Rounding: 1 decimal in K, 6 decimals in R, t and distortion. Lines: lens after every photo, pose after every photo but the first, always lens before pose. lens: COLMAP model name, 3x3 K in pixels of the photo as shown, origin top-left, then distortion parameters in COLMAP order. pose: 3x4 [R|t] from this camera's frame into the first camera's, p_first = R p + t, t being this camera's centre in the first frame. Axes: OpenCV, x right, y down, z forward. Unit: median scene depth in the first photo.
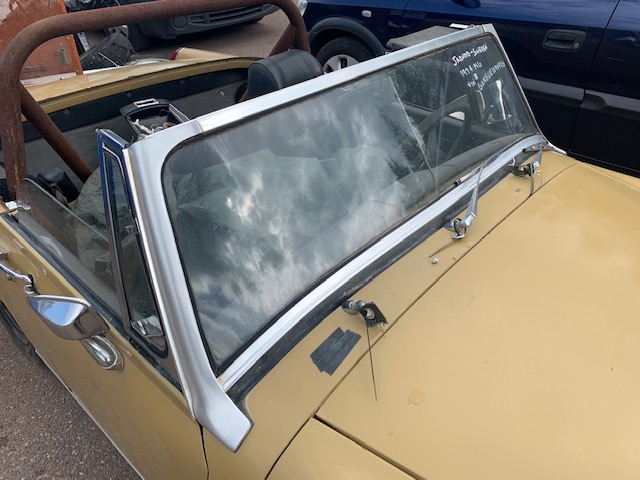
lens RADIAL K [[491.9, 0, 314.9], [0, 491.9, 237.3], [0, 0, 1]] dist [0.048466, -0.091733]
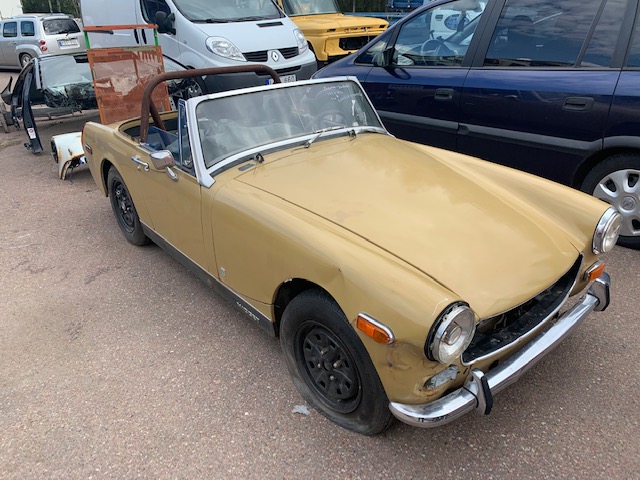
lens RADIAL K [[491.9, 0, 314.9], [0, 491.9, 237.3], [0, 0, 1]] dist [0.048466, -0.091733]
pose [[0.991283, 0.033872, -0.127324, 0.560375], [-0.054445, 0.985328, -0.161753, 0.727593], [0.119977, 0.167275, 0.978583, -1.202745]]
